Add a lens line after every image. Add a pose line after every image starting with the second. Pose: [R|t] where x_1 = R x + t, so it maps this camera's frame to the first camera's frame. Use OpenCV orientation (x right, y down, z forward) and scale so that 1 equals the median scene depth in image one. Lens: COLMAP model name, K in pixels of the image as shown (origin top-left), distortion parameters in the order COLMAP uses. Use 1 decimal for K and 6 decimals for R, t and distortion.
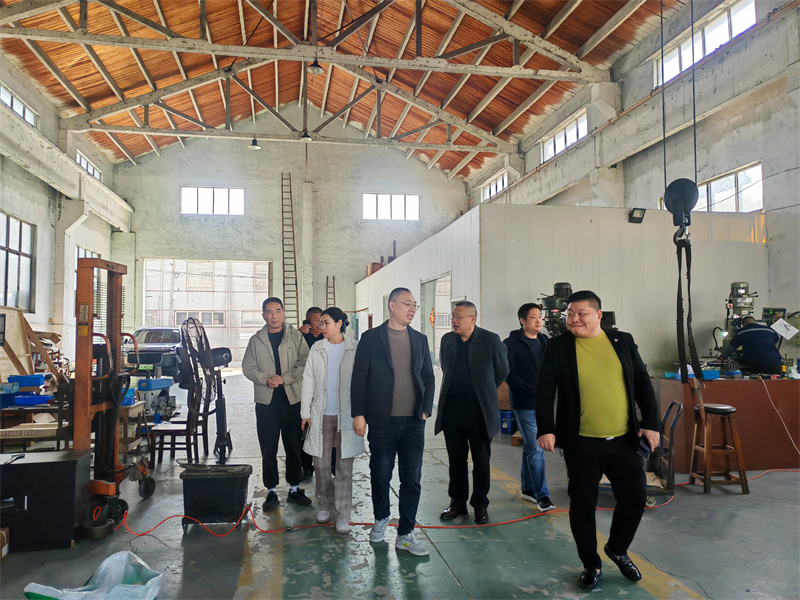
lens RADIAL K [[618.3, 0, 397.6], [0, 618.3, 301.4], [0, 0, 1]] dist [0.015543, 0.001549]
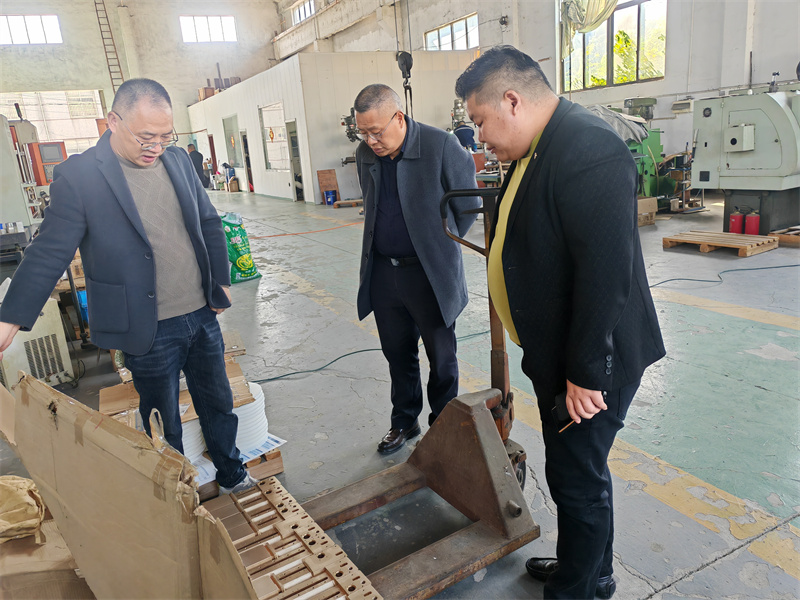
lens RADIAL K [[618.3, 0, 397.2], [0, 618.3, 303.0], [0, 0, 1]] dist [0.015543, 0.001549]
pose [[0.957667, -0.145743, 0.248261, -0.036237], [0.064876, 0.949456, 0.307123, -0.011408], [-0.280474, -0.278015, 0.918717, -0.224953]]
